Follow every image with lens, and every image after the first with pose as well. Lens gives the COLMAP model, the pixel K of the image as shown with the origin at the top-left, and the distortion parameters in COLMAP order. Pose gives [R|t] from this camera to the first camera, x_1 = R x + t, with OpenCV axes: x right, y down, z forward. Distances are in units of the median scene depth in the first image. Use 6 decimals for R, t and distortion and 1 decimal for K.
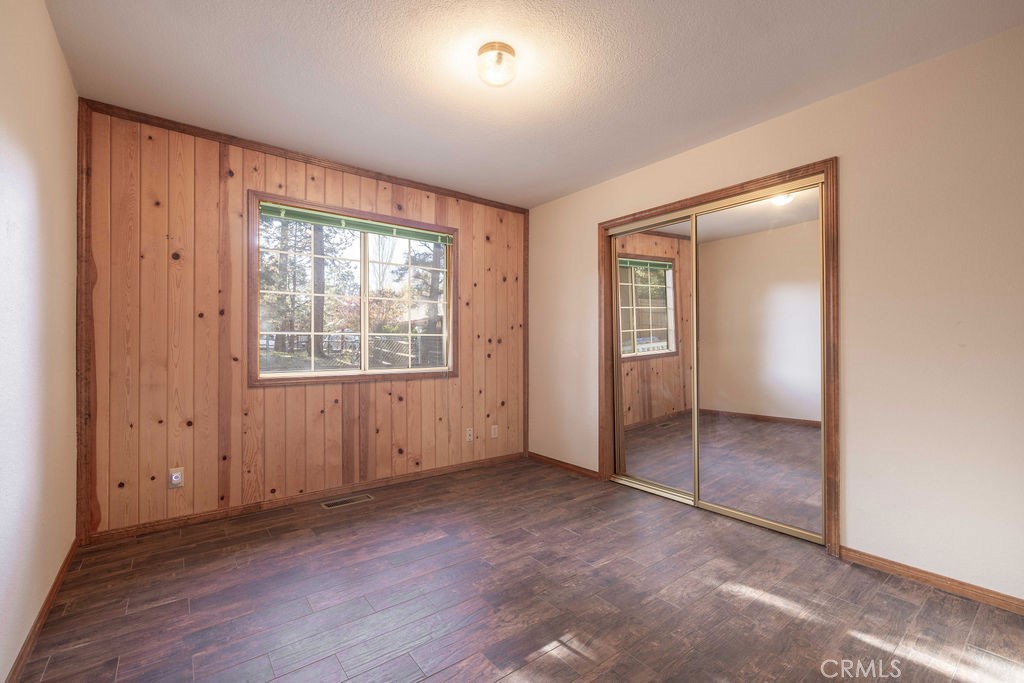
lens RADIAL K [[460.7, 0, 533.7], [0, 460.7, 343.8], [0, 0, 1]] dist [-0.000651, 0.000120]
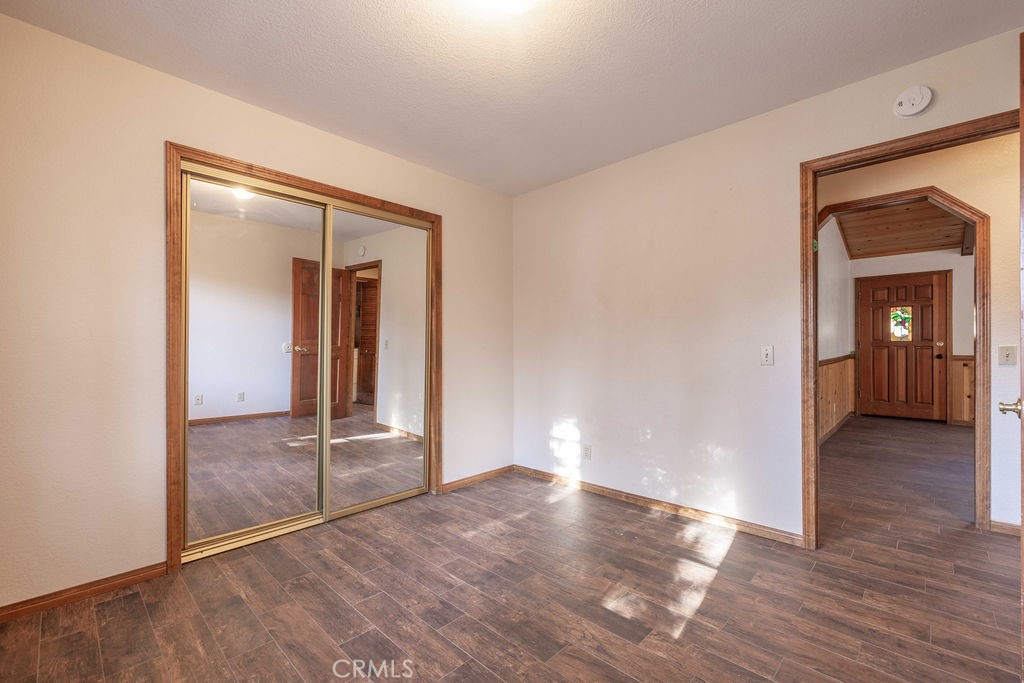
lens RADIAL K [[422.7, 0, 514.7], [0, 422.7, 346.0], [0, 0, 1]] dist [-0.000077, 0.000119]
pose [[-0.131364, 0.003029, 0.991330, -0.619273], [-0.005348, 0.999979, -0.003764, 0.003744], [-0.991320, -0.005796, -0.131345, 0.853935]]
